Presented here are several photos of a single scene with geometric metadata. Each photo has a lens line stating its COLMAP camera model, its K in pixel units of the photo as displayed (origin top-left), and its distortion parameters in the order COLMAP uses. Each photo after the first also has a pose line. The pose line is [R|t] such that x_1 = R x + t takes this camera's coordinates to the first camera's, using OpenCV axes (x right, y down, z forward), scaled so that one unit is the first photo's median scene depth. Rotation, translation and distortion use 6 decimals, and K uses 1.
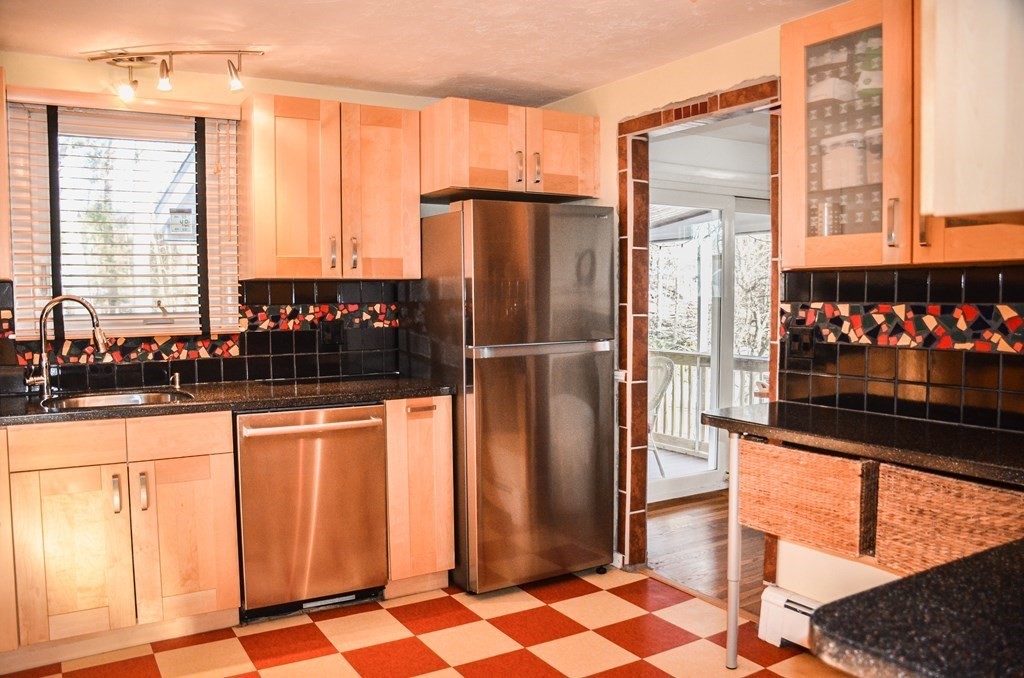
lens RADIAL K [[810.0, 0, 511.8], [0, 810.0, 341.0], [0, 0, 1]] dist [-0.147603, 0.104722]
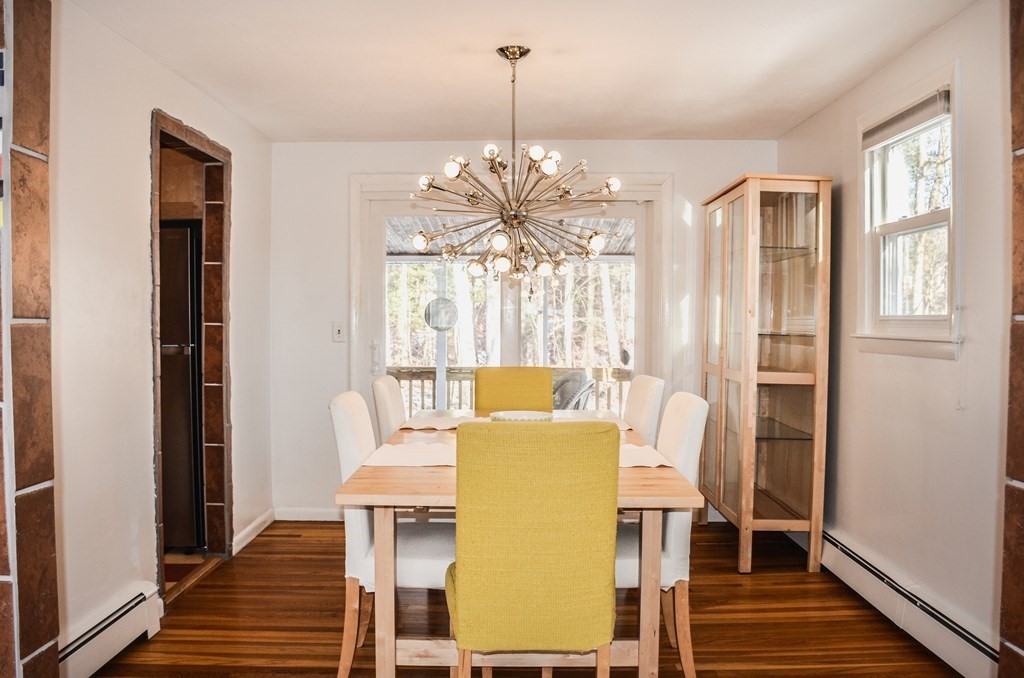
lens RADIAL K [[810.0, 0, 513.5], [0, 810.0, 338.4], [0, 0, 1]] dist [-0.147603, 0.104722]
pose [[0.856859, 0.023292, -0.515025, 1.061869], [-0.040152, 0.998960, -0.021625, -0.005273], [0.513986, 0.039209, 0.856902, 0.280046]]
